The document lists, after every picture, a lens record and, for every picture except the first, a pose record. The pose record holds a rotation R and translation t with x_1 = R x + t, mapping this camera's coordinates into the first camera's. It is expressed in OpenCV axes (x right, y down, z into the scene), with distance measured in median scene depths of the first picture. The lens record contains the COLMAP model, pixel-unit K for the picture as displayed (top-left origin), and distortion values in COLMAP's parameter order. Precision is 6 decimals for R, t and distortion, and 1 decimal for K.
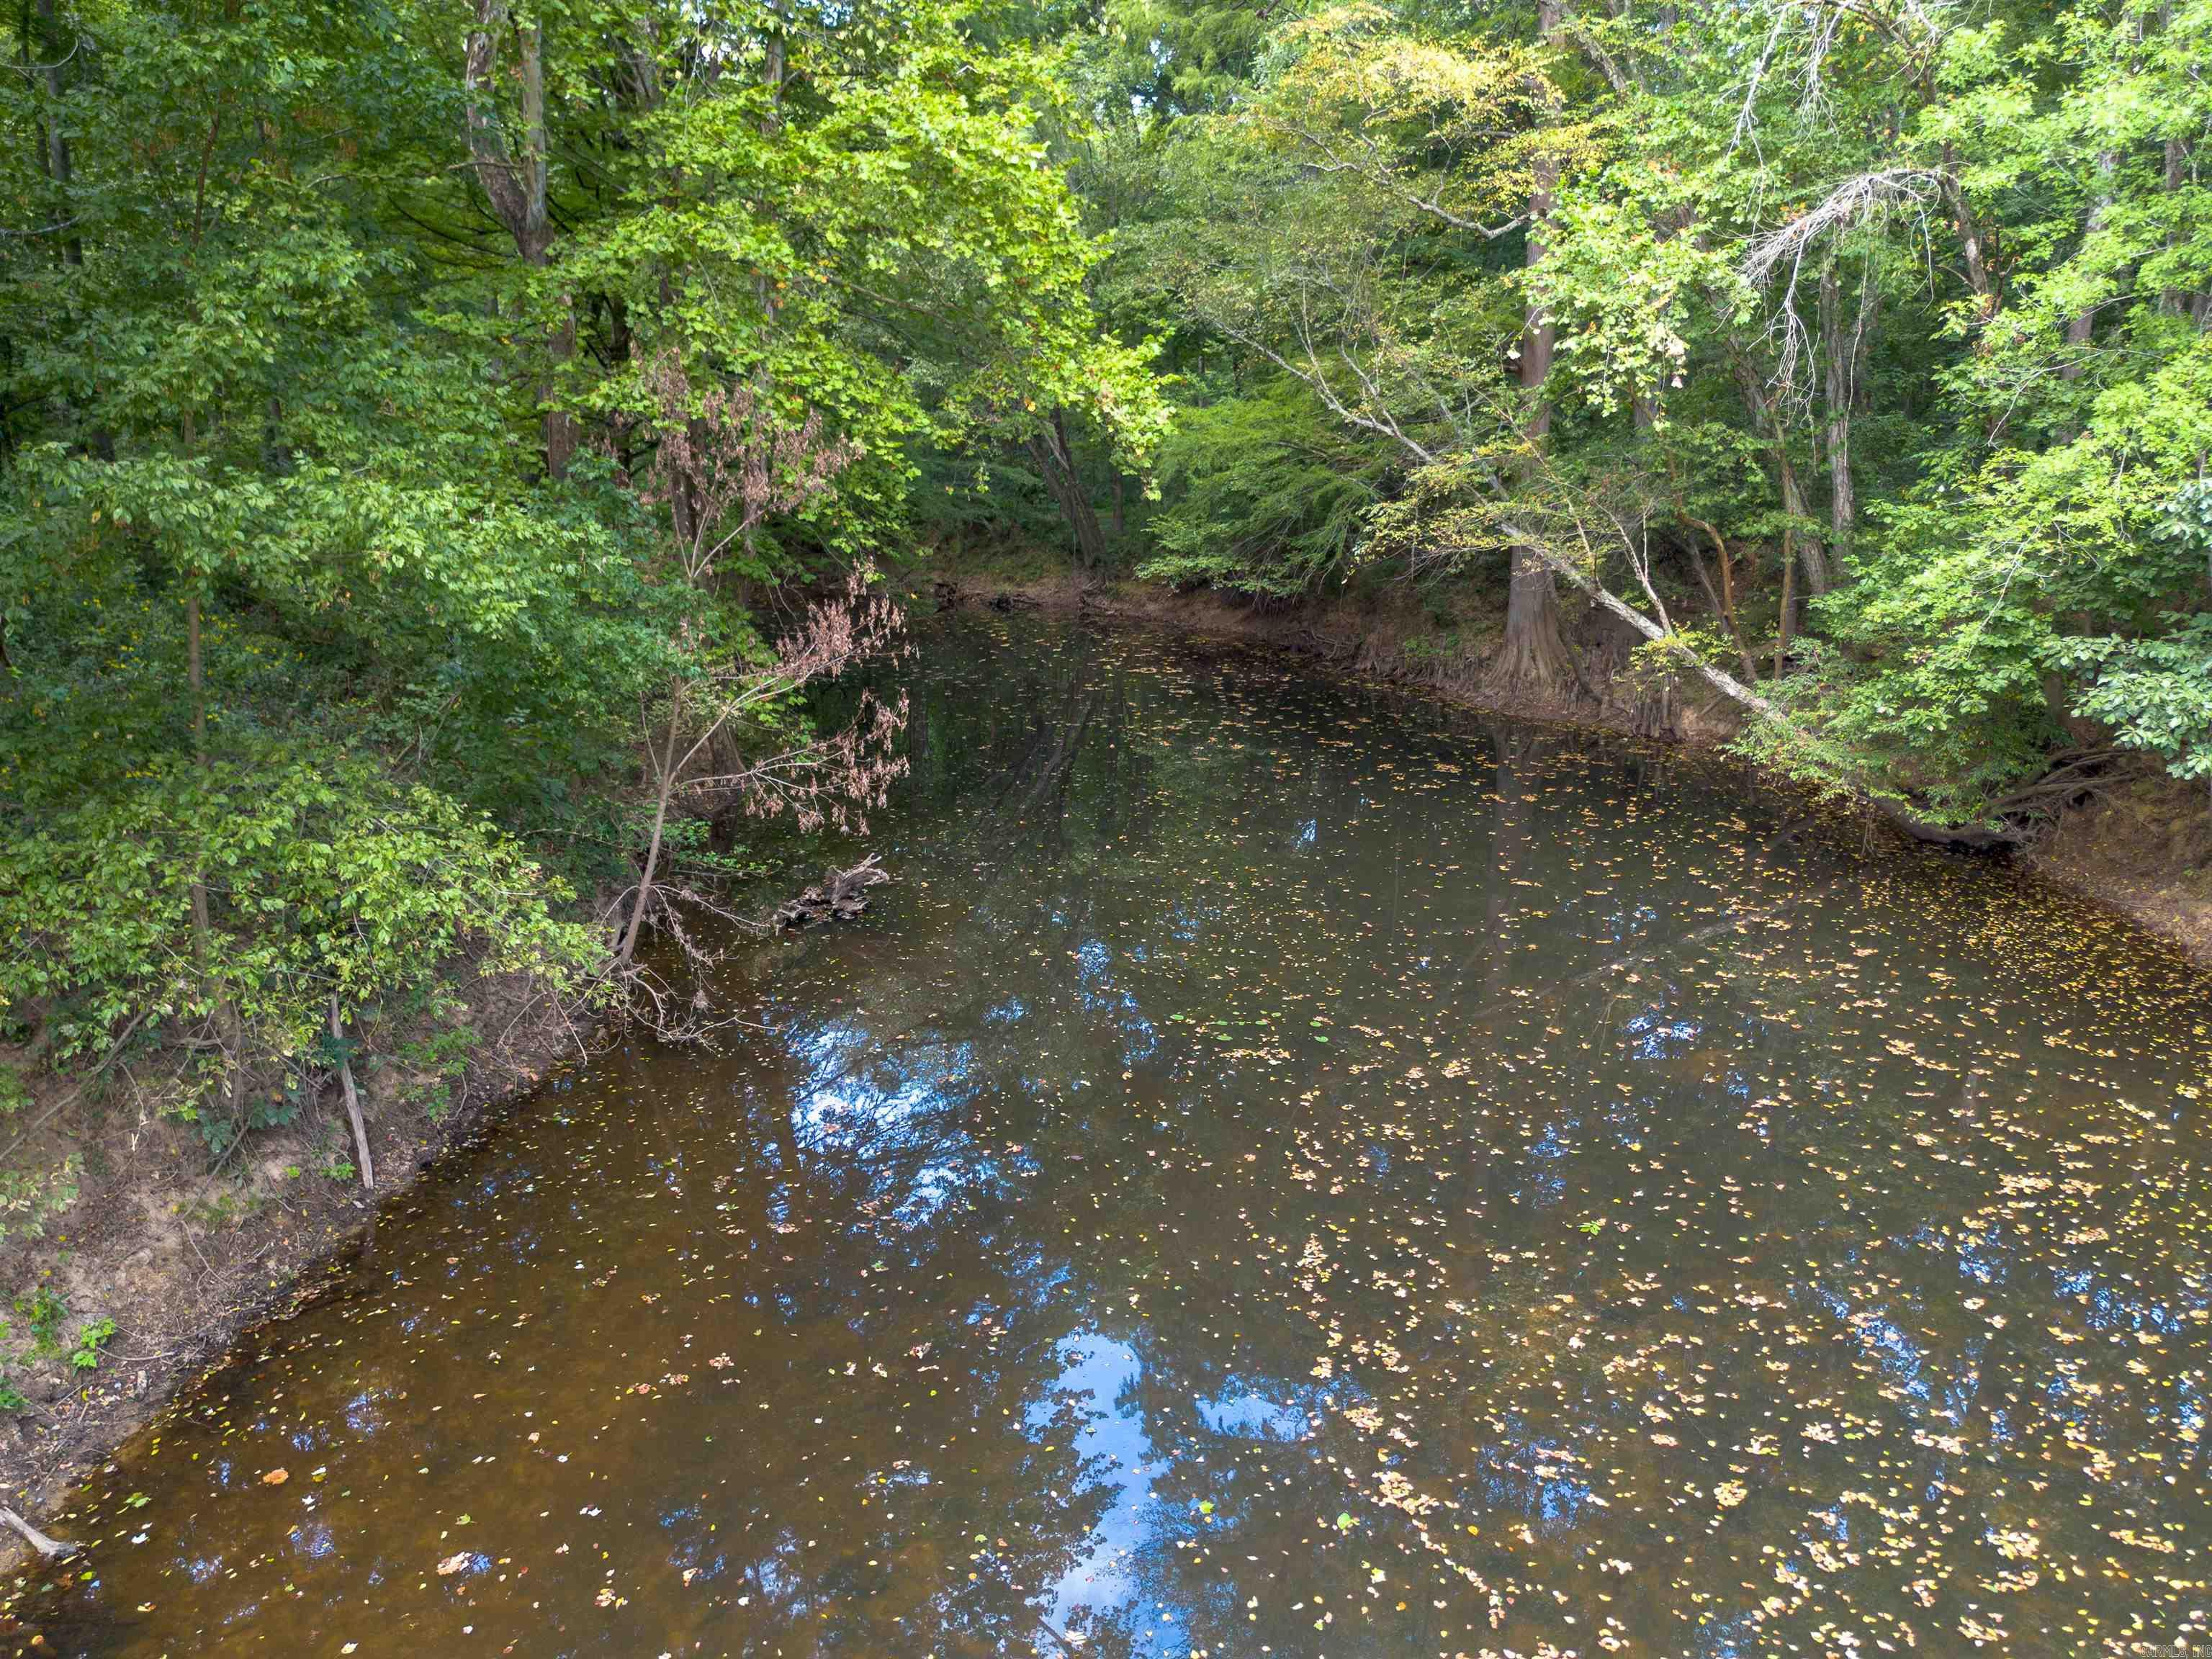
lens RADIAL K [[1535.8, 0, 1103.8], [0, 1535.8, 825.9], [0, 0, 1]] dist [-0.000532, 0.000061]
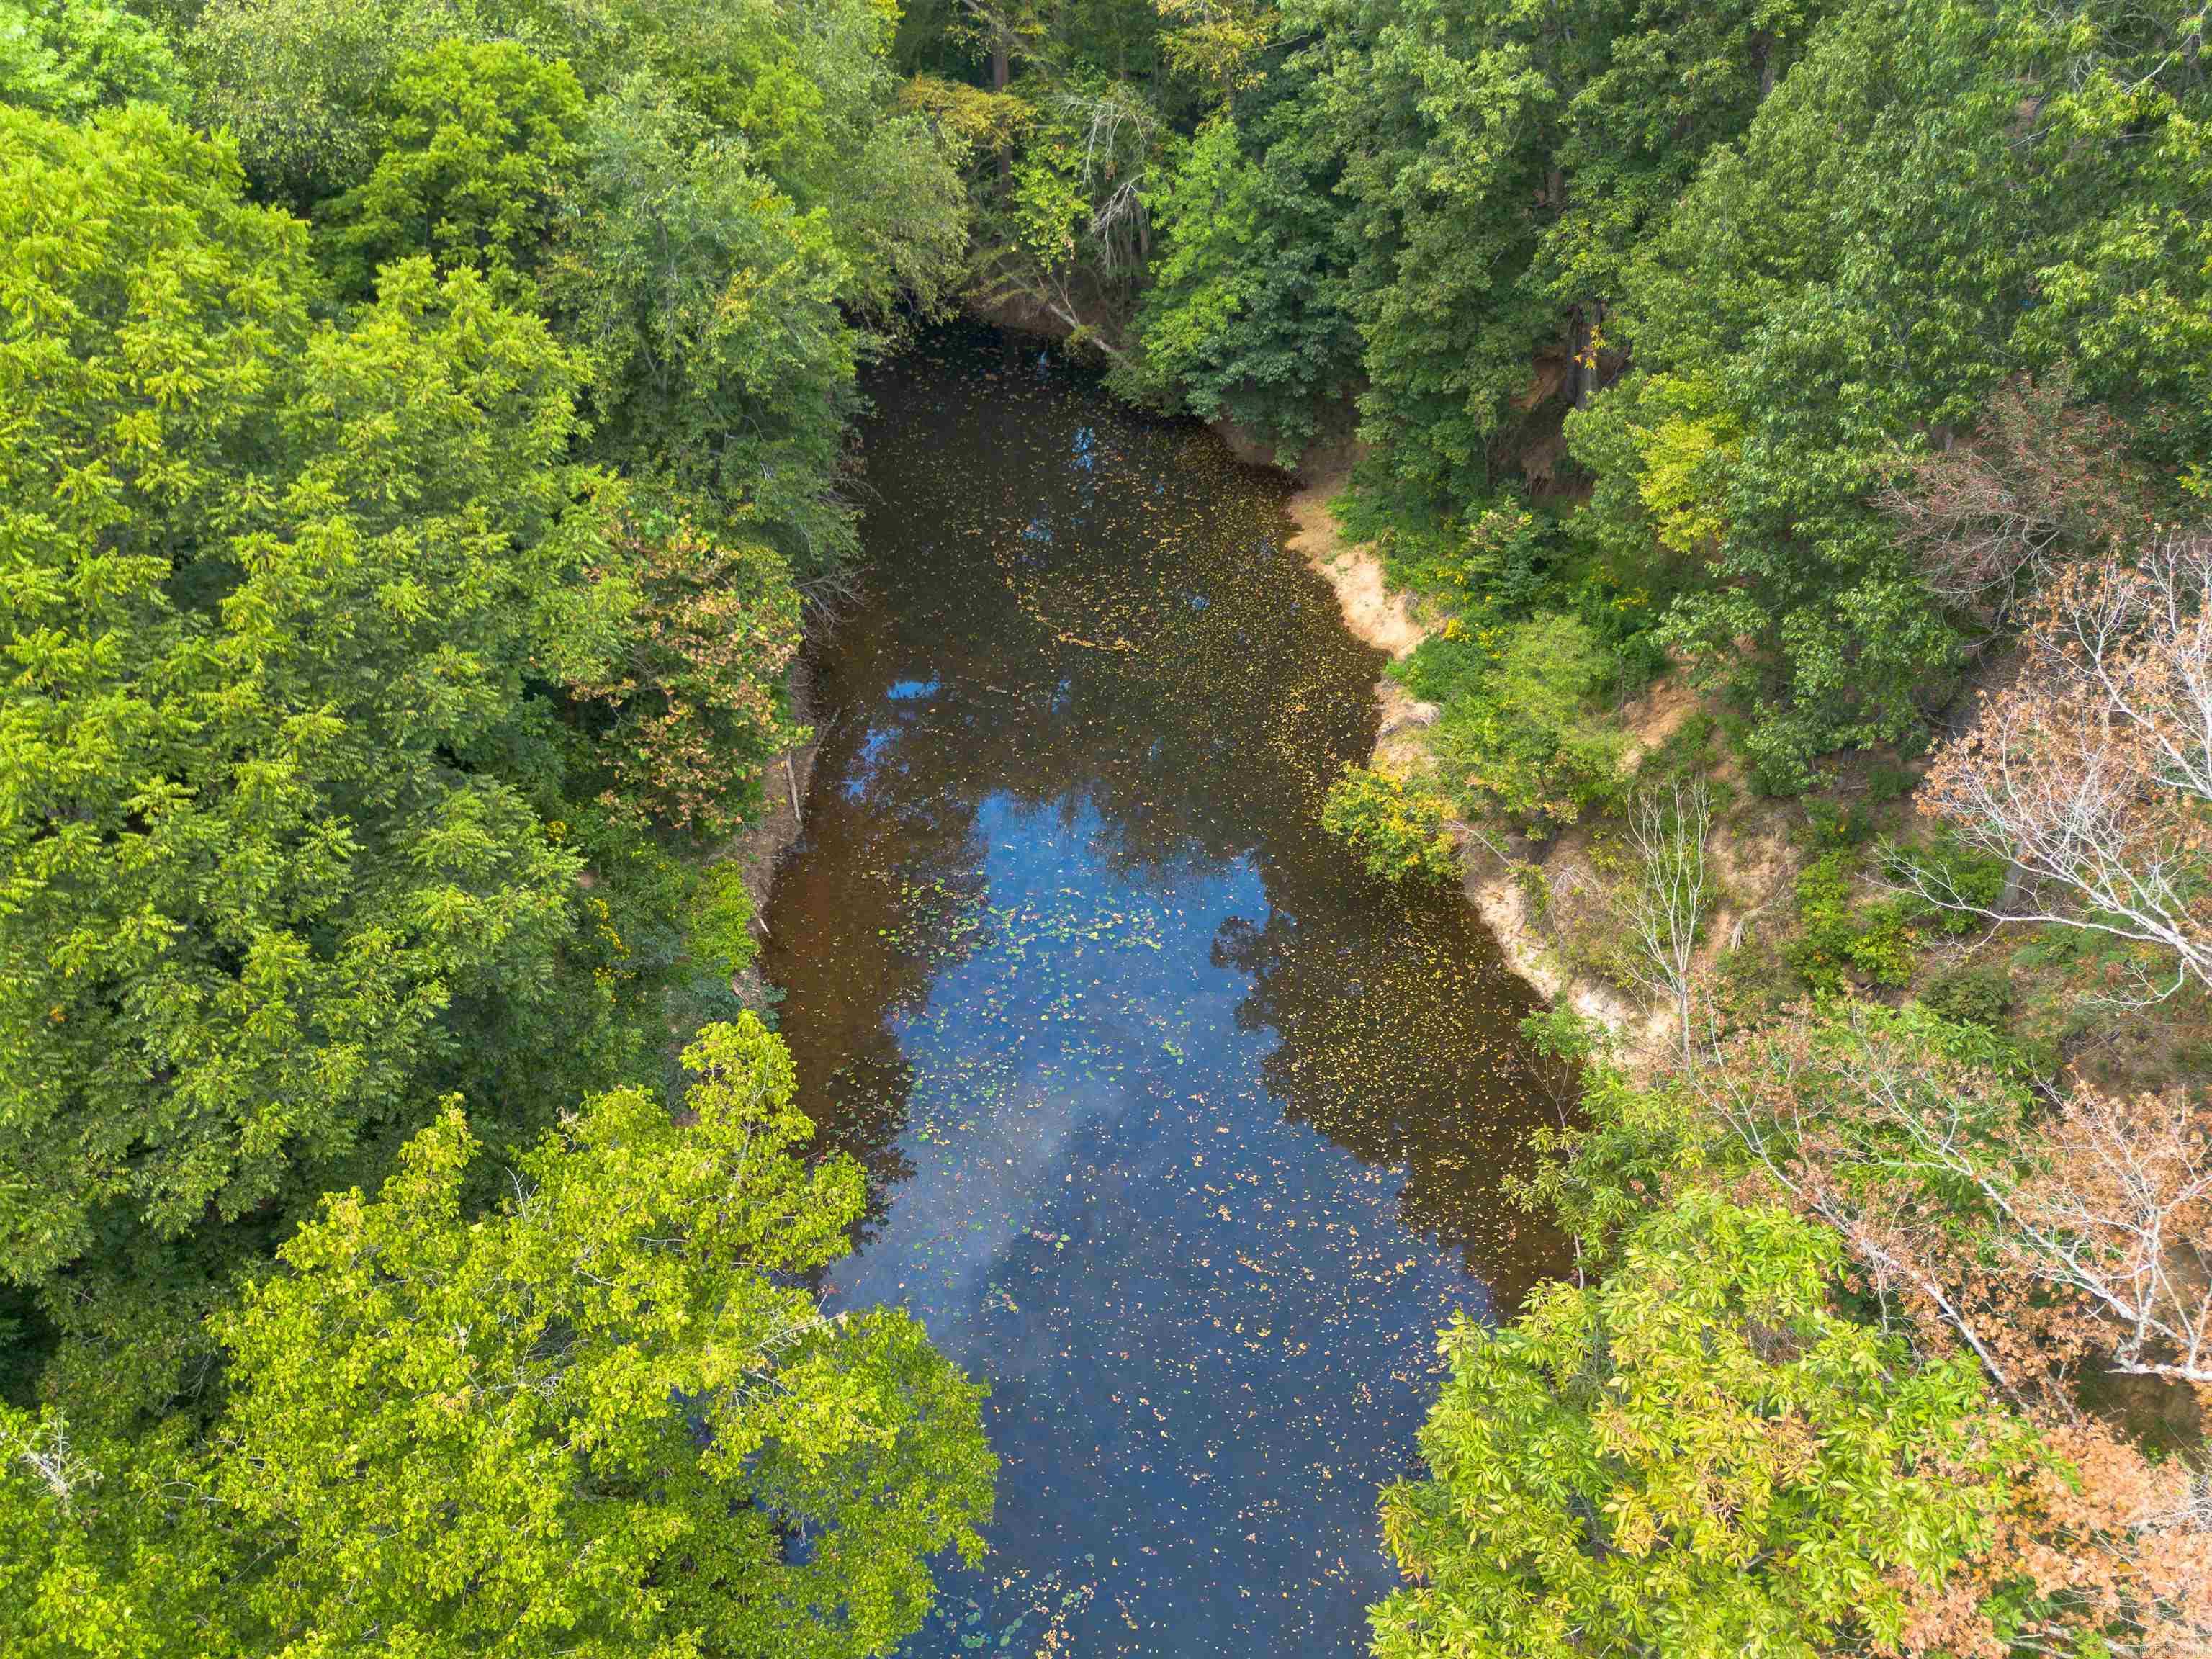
lens RADIAL K [[1535.8, 0, 1104.7], [0, 1535.8, 829.4], [0, 0, 1]] dist [-0.000532, 0.000061]
pose [[0.935479, -0.203445, 0.288946, -0.765747], [0.073211, 0.911492, 0.404750, -0.621862], [-0.345716, -0.357481, 0.867576, -2.362123]]
